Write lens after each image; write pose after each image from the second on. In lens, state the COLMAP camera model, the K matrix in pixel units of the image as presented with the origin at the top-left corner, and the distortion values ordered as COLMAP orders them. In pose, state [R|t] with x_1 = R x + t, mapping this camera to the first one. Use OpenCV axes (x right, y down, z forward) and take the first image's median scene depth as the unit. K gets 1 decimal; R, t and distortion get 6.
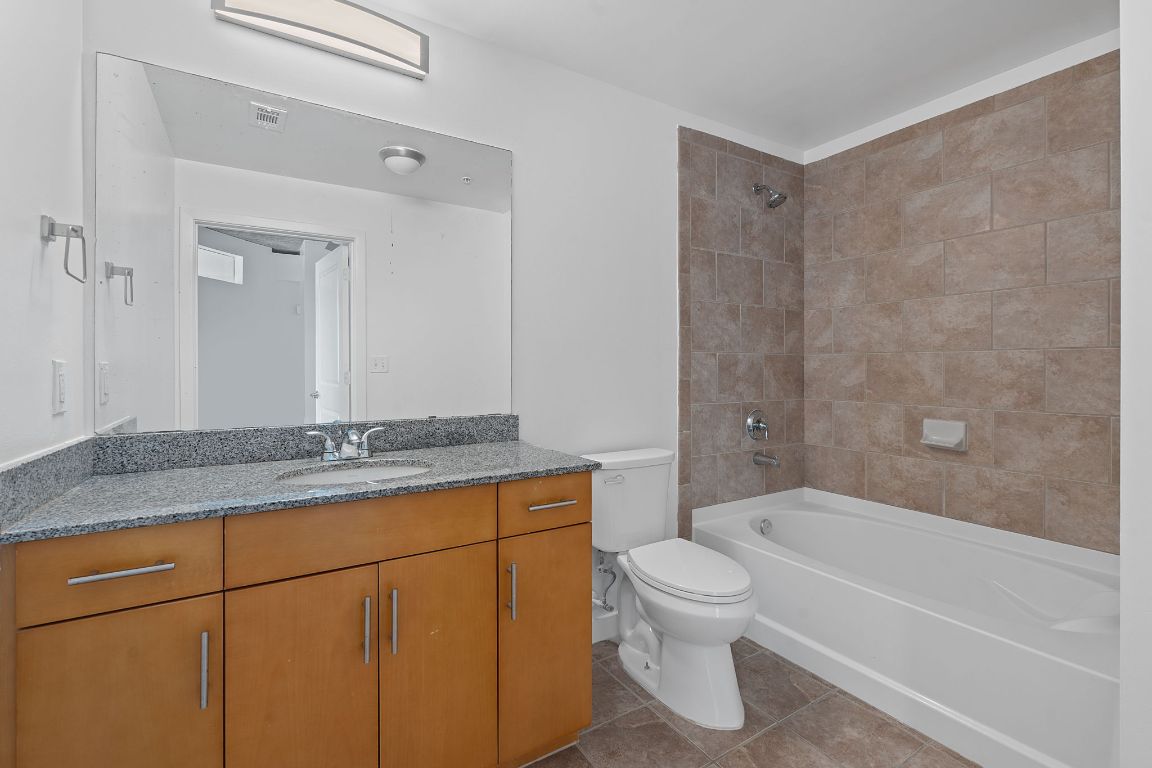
lens RADIAL K [[508.2, 0, 576.6], [0, 508.2, 375.4], [0, 0, 1]] dist [-0.002375, -0.000303]
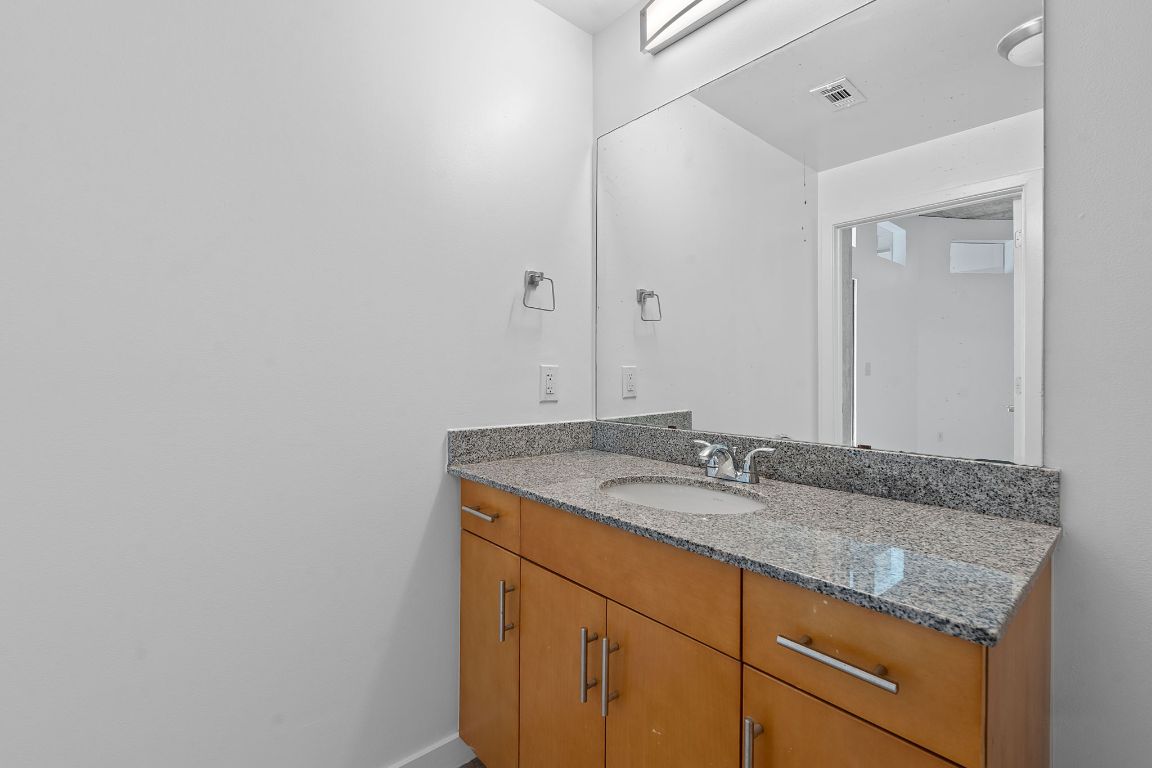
lens RADIAL K [[508.2, 0, 576.7], [0, 508.2, 377.1], [0, 0, 1]] dist [-0.002375, -0.000303]
pose [[0.162269, 0.011614, -0.986678, 0.289929], [-0.014560, 0.999850, 0.009374, -0.007056], [0.986639, 0.012845, 0.162414, 0.529432]]
